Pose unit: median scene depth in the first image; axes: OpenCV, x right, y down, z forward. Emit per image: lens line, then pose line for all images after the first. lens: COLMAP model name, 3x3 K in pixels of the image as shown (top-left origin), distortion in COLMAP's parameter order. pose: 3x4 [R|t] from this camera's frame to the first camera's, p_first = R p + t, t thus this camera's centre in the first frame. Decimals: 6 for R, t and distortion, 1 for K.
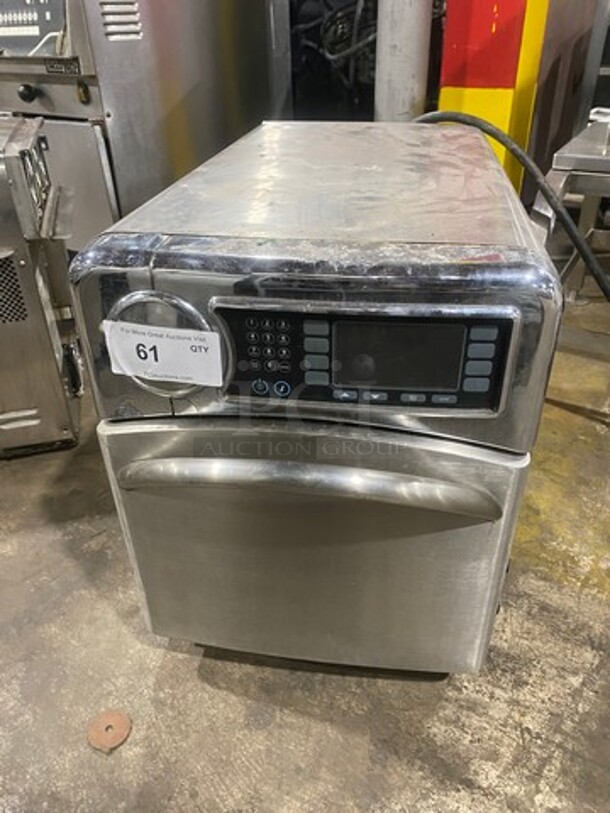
lens RADIAL K [[613.2, 0, 305.0], [0, 613.2, 406.5], [0, 0, 1]] dist [0.001701, -0.009361]
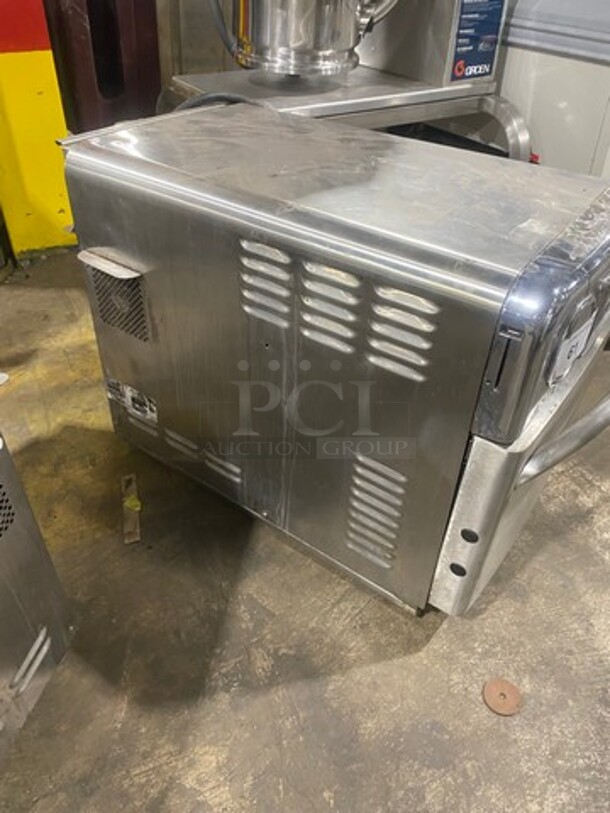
lens RADIAL K [[613.2, 0, 305.0], [0, 613.2, 406.5], [0, 0, 1]] dist [0.001701, -0.009361]
pose [[0.449676, -0.522030, 0.724759, -1.063222], [0.440426, 0.835515, 0.328543, -0.465830], [-0.777056, 0.171465, 0.605626, 0.531301]]
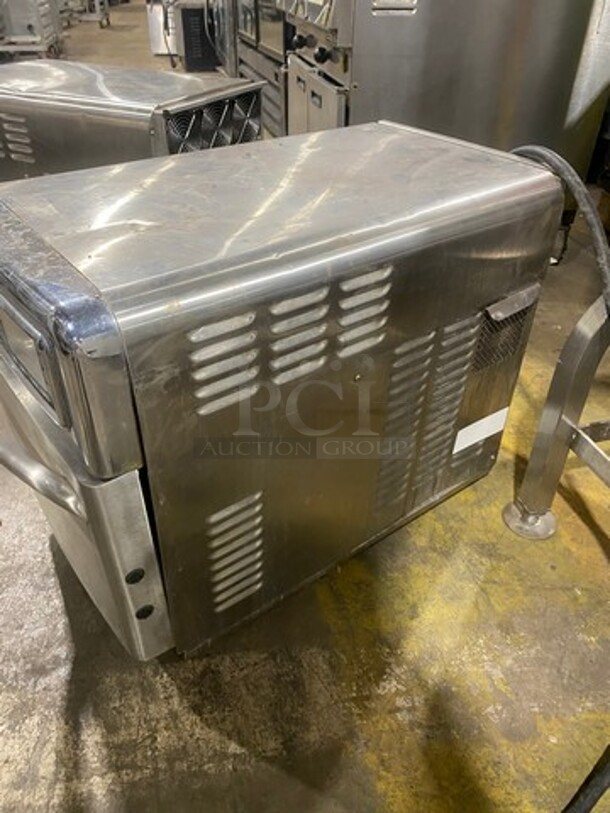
lens RADIAL K [[613.2, 0, 305.0], [0, 613.2, 406.5], [0, 0, 1]] dist [0.001701, -0.009361]
pose [[0.719684, 0.433930, -0.541996, 0.898861], [-0.395890, 0.897768, 0.193089, -0.301340], [0.570374, 0.075607, 0.817898, 0.248683]]
